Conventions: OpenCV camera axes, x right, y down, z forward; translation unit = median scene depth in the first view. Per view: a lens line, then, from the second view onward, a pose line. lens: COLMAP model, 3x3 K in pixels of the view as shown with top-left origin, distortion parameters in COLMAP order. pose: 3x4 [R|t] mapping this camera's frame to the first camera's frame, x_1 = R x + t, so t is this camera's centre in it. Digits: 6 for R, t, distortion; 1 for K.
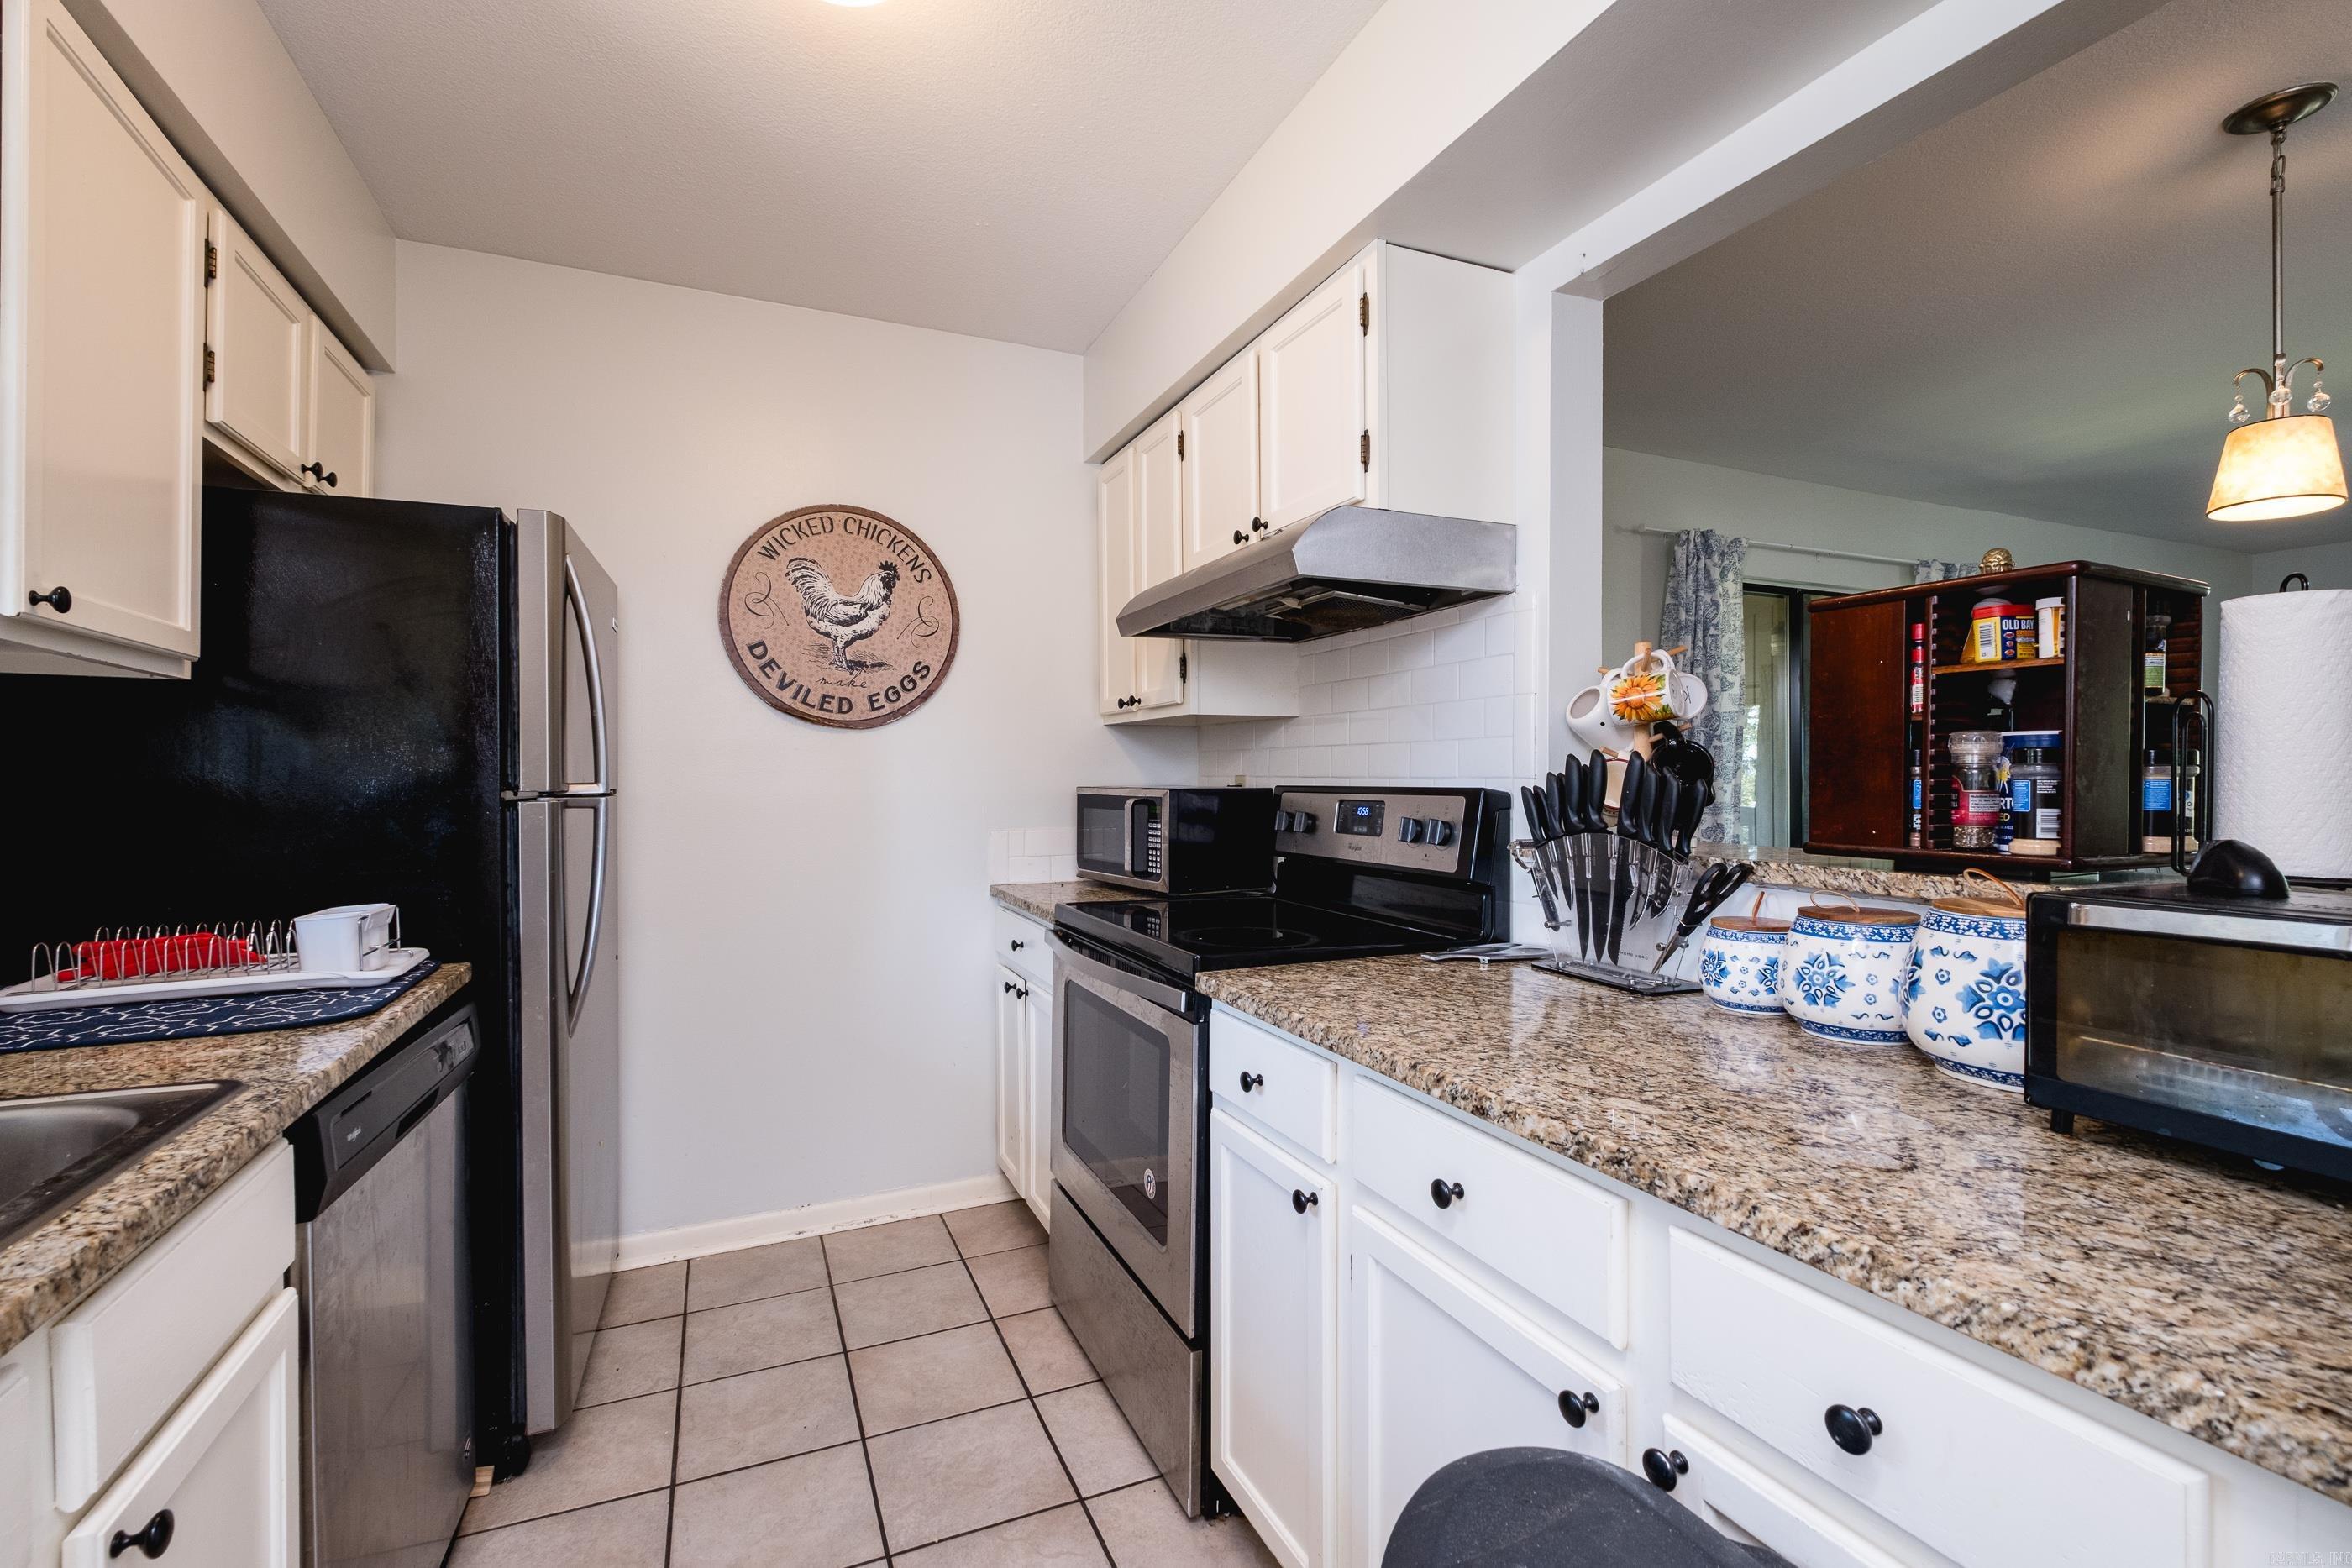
lens RADIAL K [[1038.1, 0, 1187.6], [0, 1038.1, 781.9], [0, 0, 1]] dist [-0.000440, -0.002327]
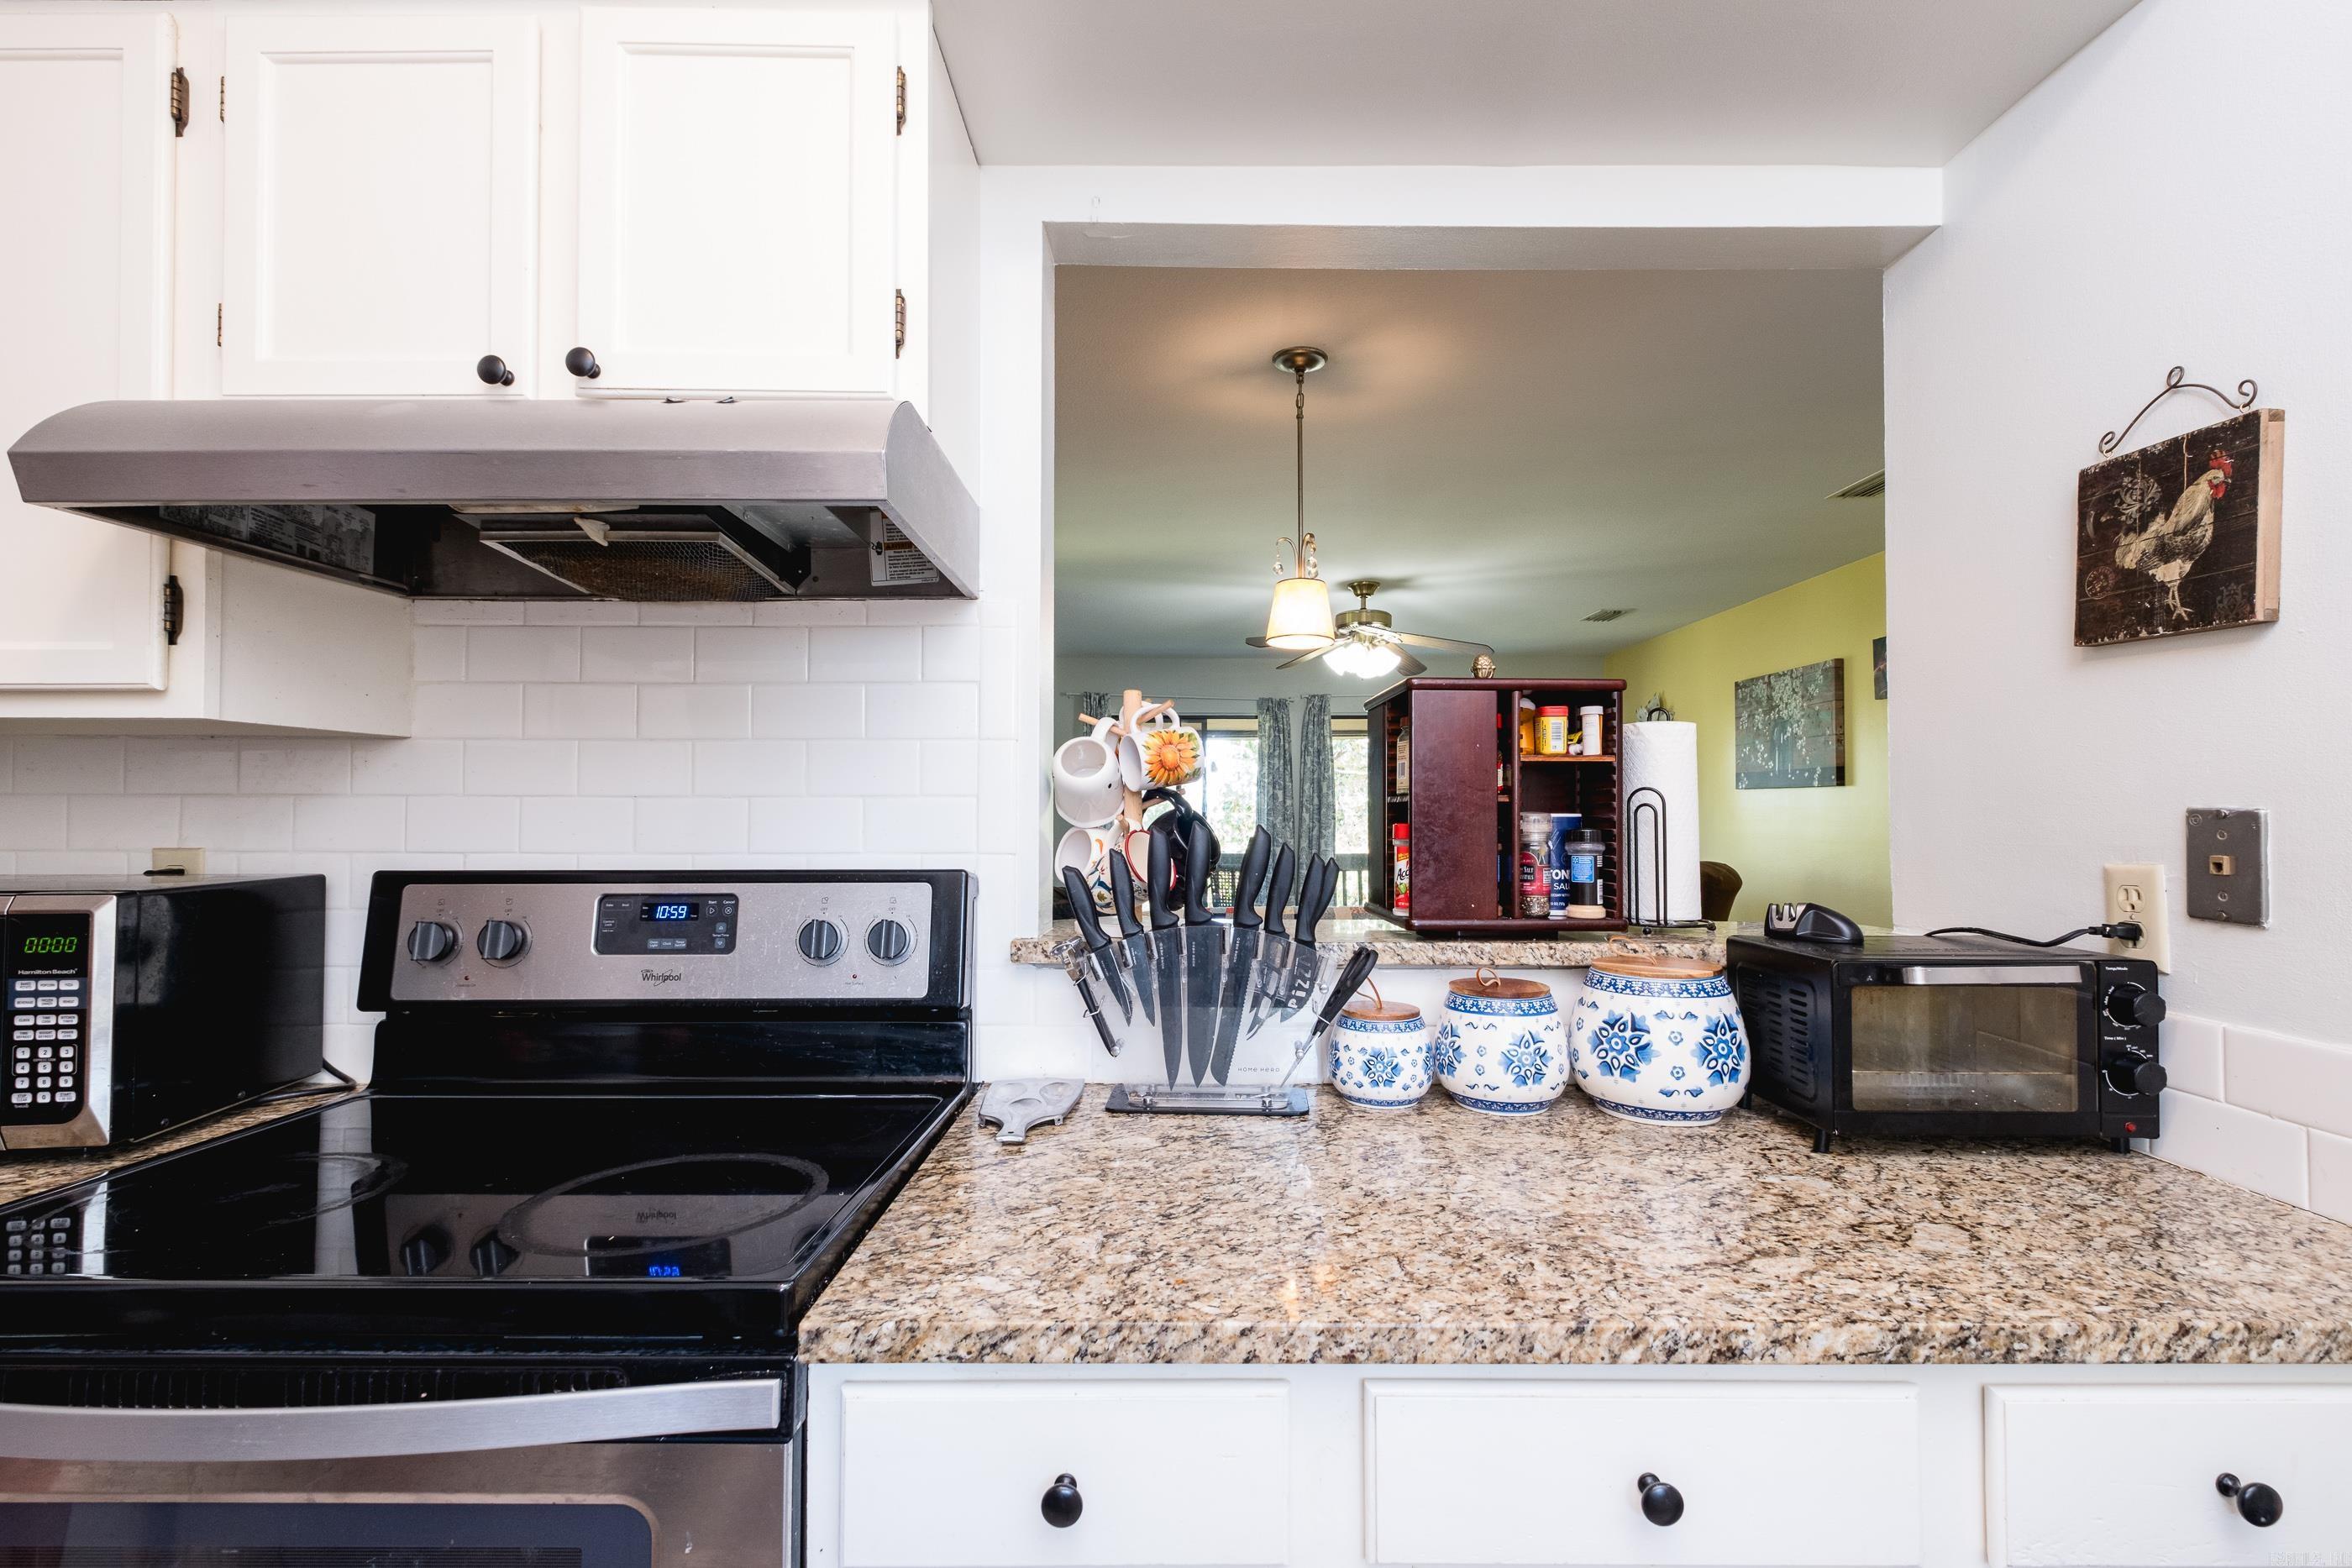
lens RADIAL K [[1038.1, 0, 1182.8], [0, 1038.1, 798.9], [0, 0, 1]] dist [-0.000440, -0.002327]
pose [[0.413398, 0.013632, 0.910448, -0.531497], [0.002213, 0.999870, -0.015976, -0.055567], [-0.910548, 0.008619, 0.413314, 1.045741]]
